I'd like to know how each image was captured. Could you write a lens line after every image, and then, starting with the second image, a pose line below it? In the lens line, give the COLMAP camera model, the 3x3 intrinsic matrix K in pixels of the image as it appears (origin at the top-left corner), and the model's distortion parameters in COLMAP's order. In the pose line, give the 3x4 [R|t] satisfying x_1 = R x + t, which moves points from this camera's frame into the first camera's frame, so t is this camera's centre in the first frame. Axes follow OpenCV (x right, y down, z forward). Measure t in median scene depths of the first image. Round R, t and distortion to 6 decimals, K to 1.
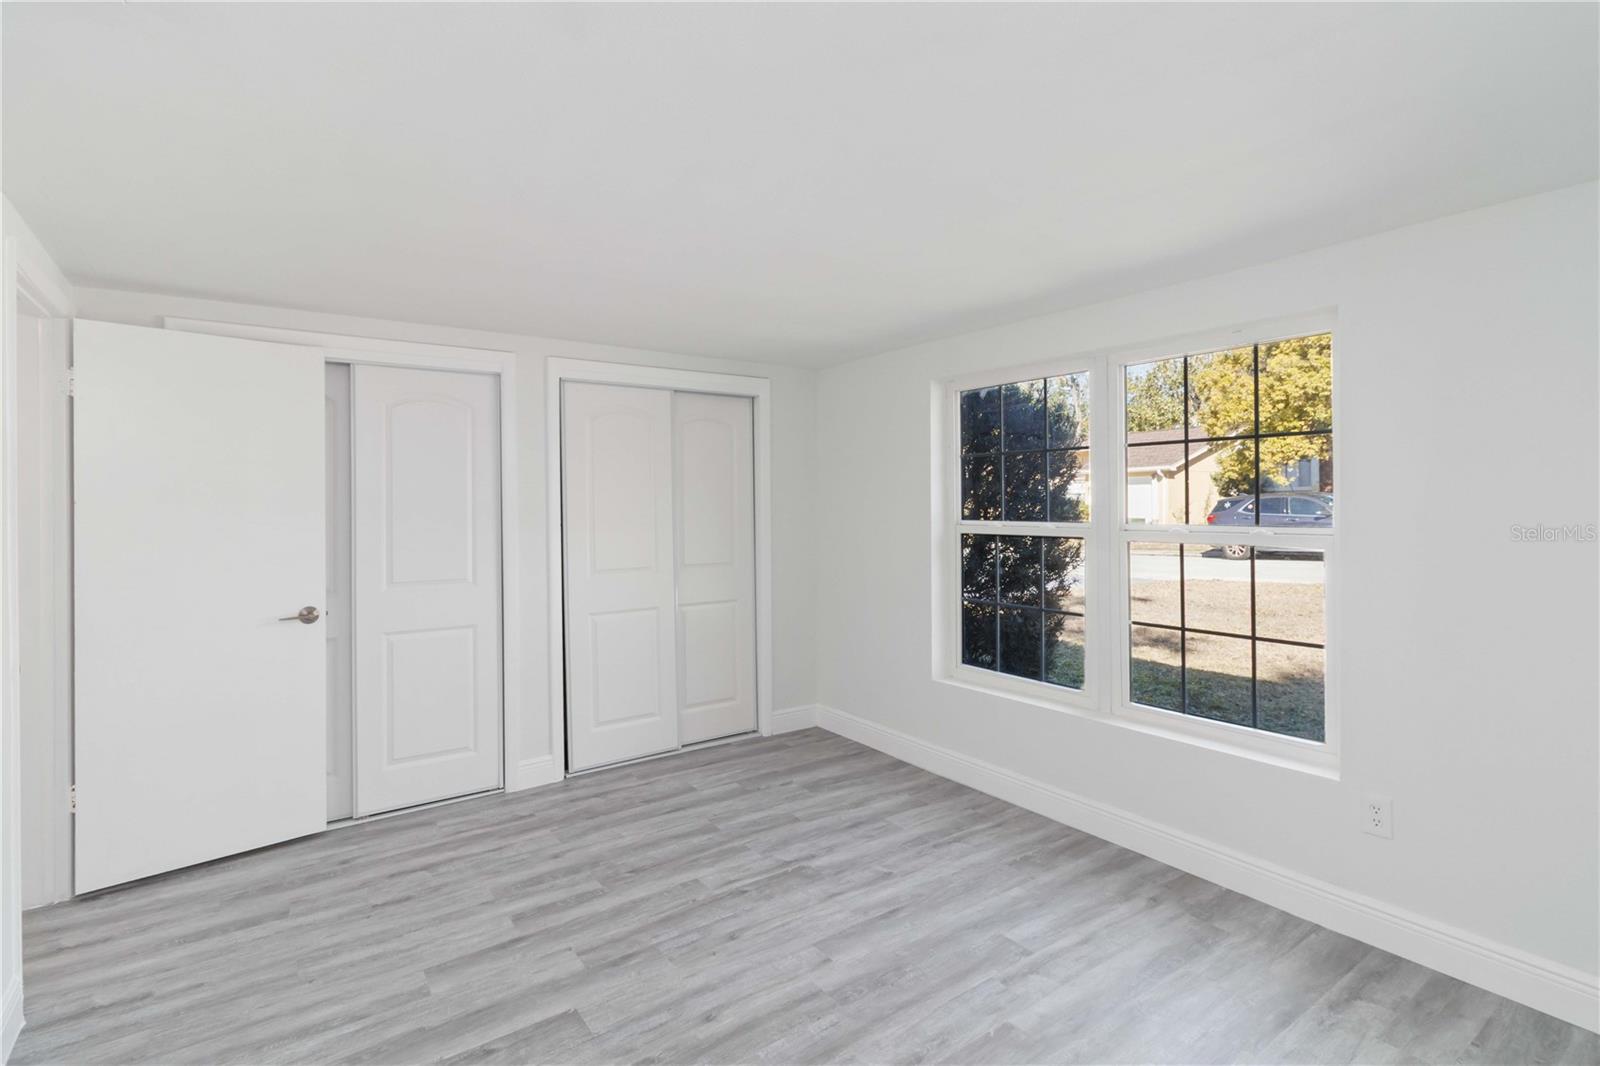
lens RADIAL K [[773.1, 0, 825.0], [0, 773.1, 517.9], [0, 0, 1]] dist [0.003432, -0.000501]
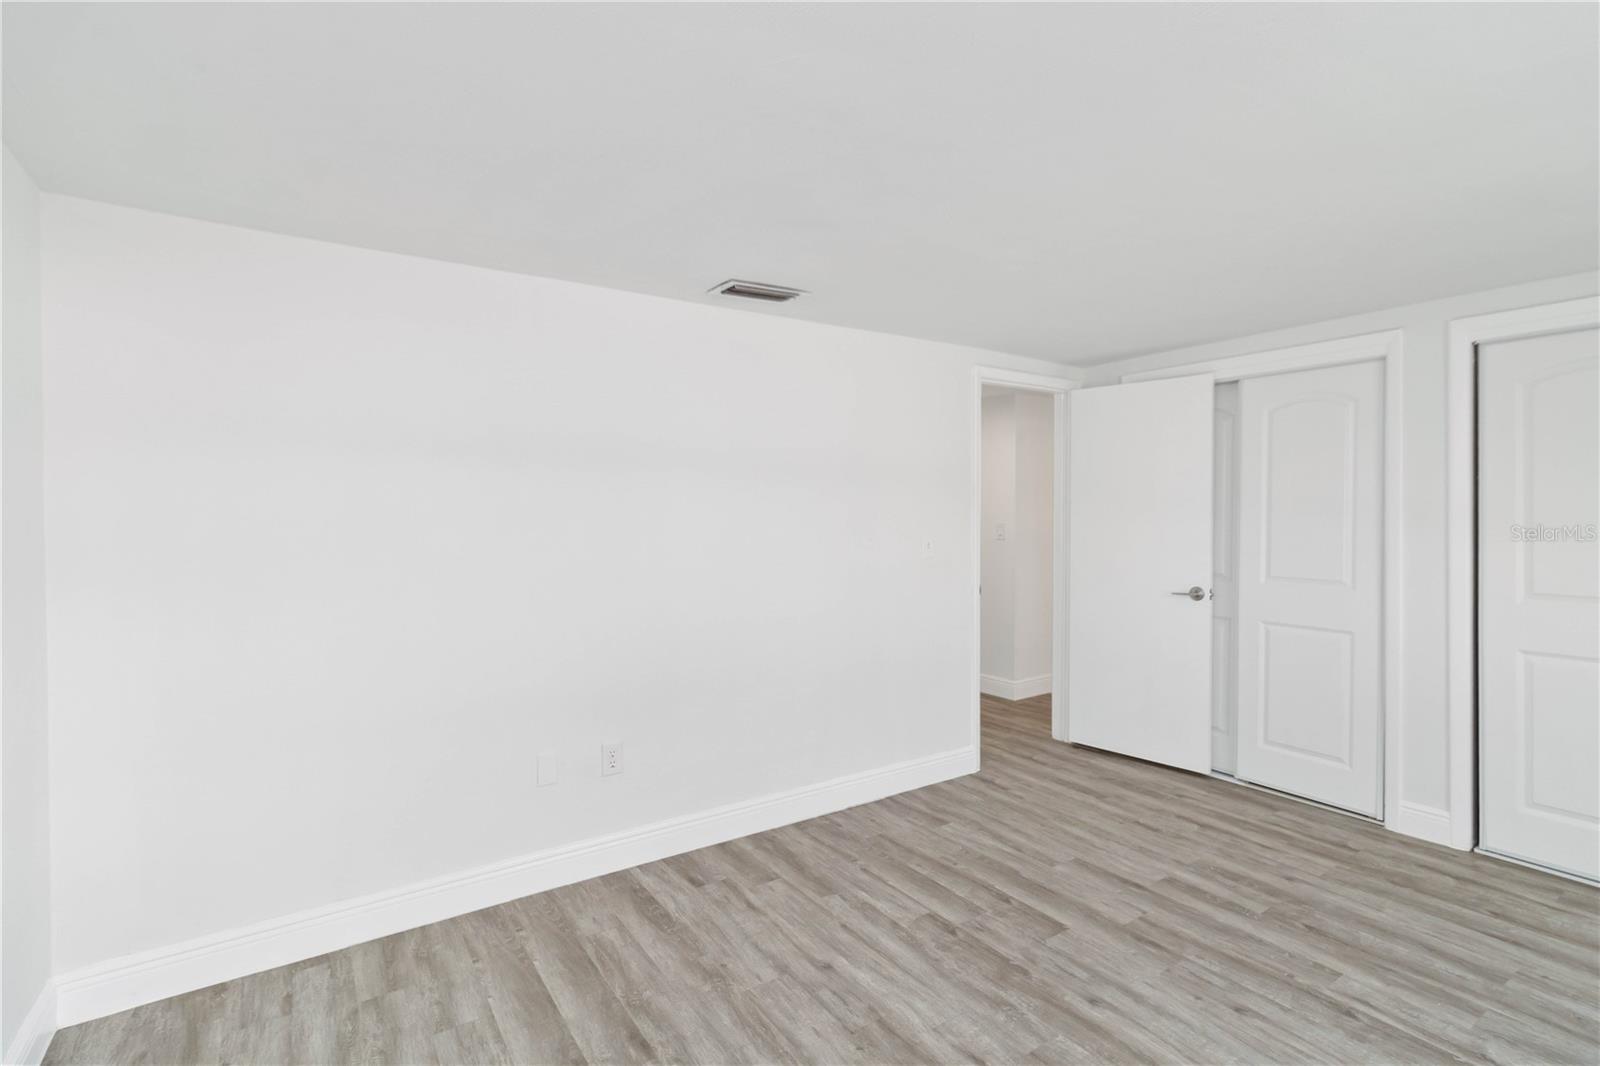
lens RADIAL K [[773.1, 0, 798.9], [0, 773.1, 519.1], [0, 0, 1]] dist [0.003432, -0.000501]
pose [[-0.063808, 0.016465, -0.997826, 0.624995], [-0.016552, 0.999709, 0.017554, -0.003610], [0.997825, 0.017636, -0.063517, 0.466099]]
